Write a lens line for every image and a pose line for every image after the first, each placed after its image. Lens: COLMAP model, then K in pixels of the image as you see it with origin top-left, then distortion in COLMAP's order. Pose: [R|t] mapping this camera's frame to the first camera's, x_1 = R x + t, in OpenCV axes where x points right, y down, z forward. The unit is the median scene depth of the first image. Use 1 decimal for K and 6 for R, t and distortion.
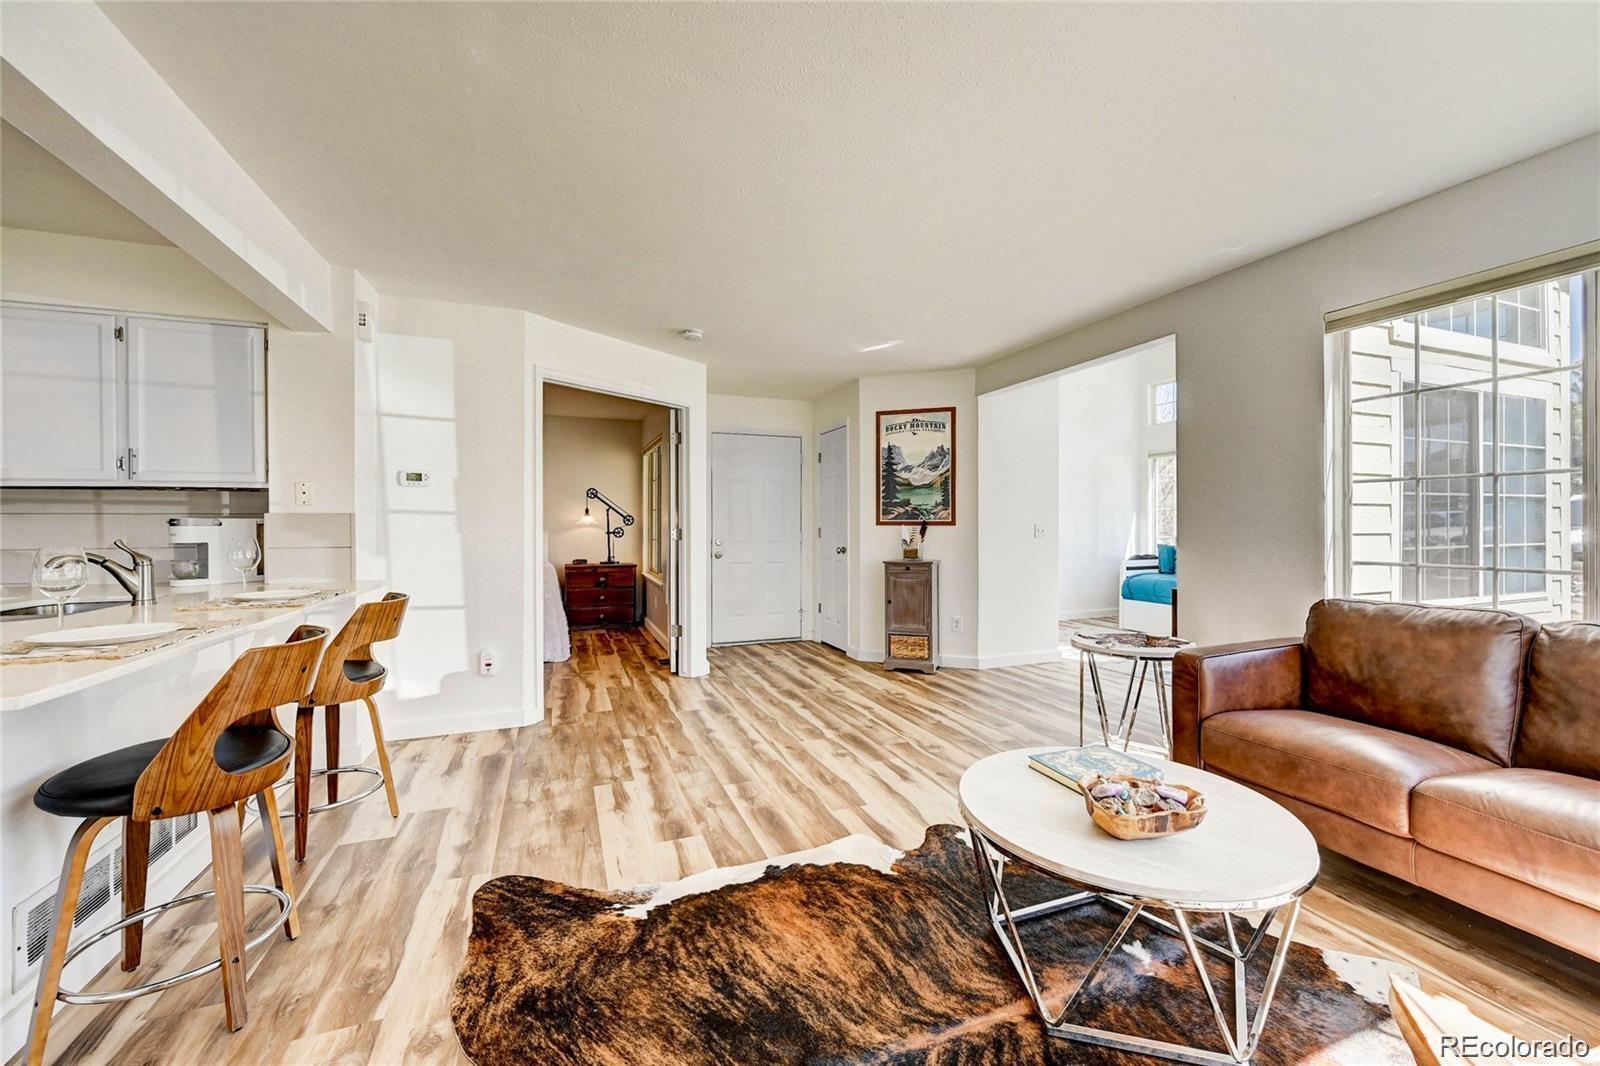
lens RADIAL K [[636.0, 0, 809.4], [0, 636.0, 523.6], [0, 0, 1]] dist [-0.001238, -0.000301]
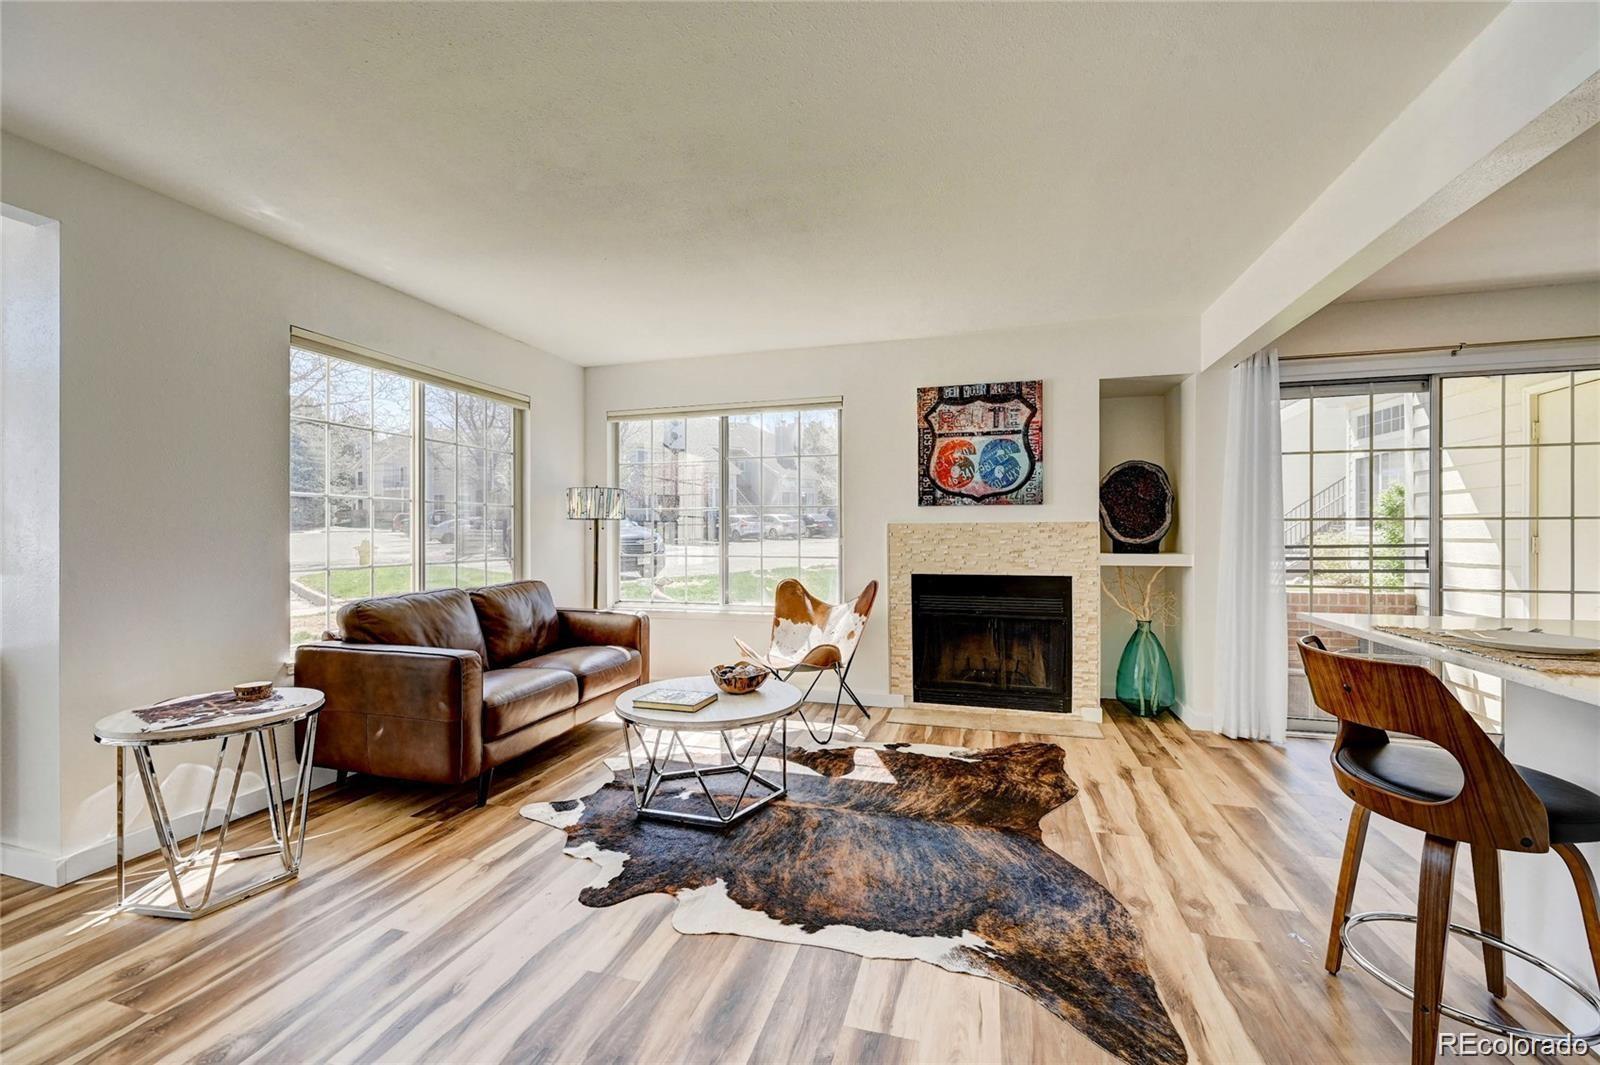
lens RADIAL K [[635.9, 0, 807.1], [0, 635.9, 535.6], [0, 0, 1]] dist [0.001144, -0.000014]
pose [[-0.793624, 0.003514, 0.608399, -0.576874], [0.004472, 0.999990, 0.000057, 0.008406], [-0.608393, 0.002766, -0.793631, 1.673217]]
